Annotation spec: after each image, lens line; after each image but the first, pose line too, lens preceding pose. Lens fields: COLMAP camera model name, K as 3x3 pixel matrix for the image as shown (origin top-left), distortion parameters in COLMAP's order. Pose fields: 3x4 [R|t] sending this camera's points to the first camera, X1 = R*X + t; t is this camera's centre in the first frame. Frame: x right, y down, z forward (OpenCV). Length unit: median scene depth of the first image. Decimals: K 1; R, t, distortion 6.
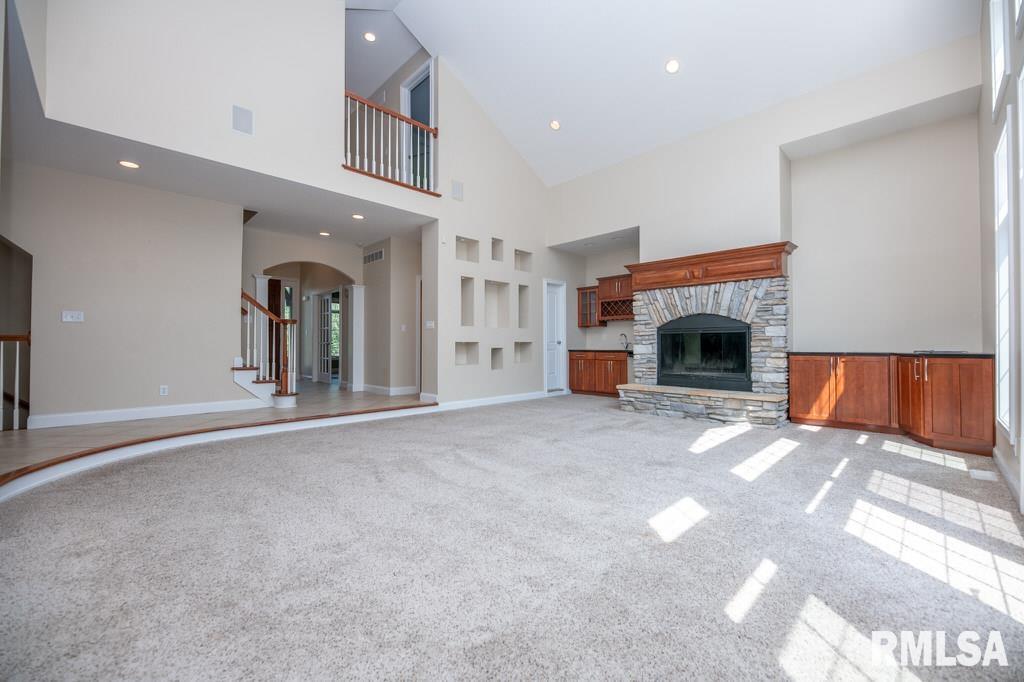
lens RADIAL K [[413.0, 0, 510.2], [0, 413.0, 337.2], [0, 0, 1]] dist [0.000212, 0.000048]
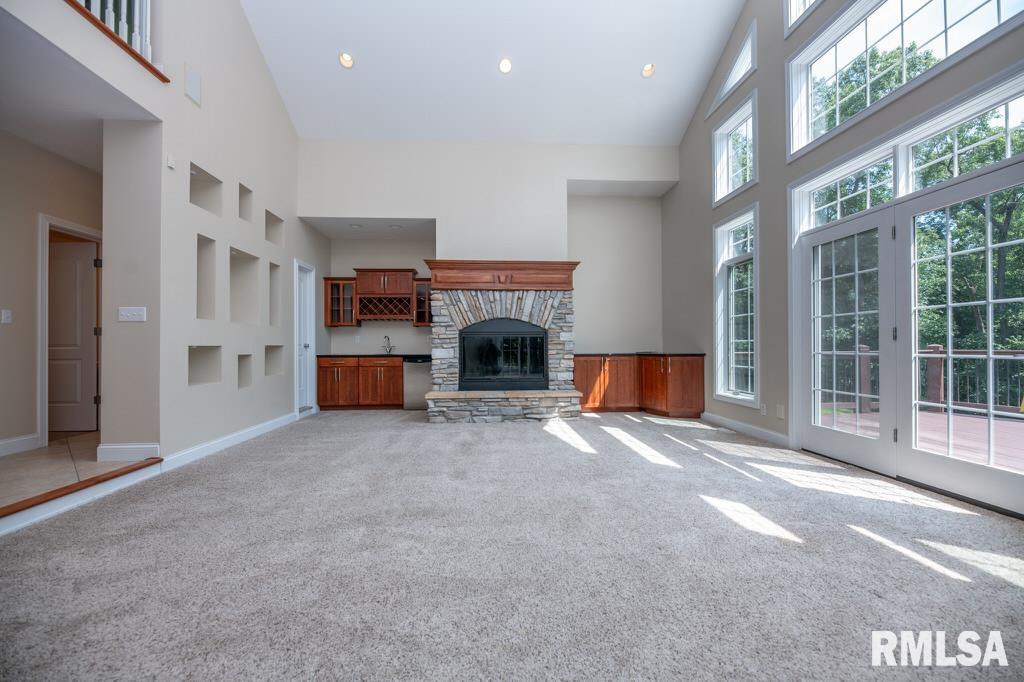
lens RADIAL K [[413.0, 0, 512.0], [0, 413.0, 341.0], [0, 0, 1]] dist [0.000193, -0.000059]
pose [[0.647973, 0.007584, 0.761626, -0.321908], [-0.010630, 0.999943, -0.000913, 0.000737], [-0.761589, -0.007504, 0.648016, 0.325106]]
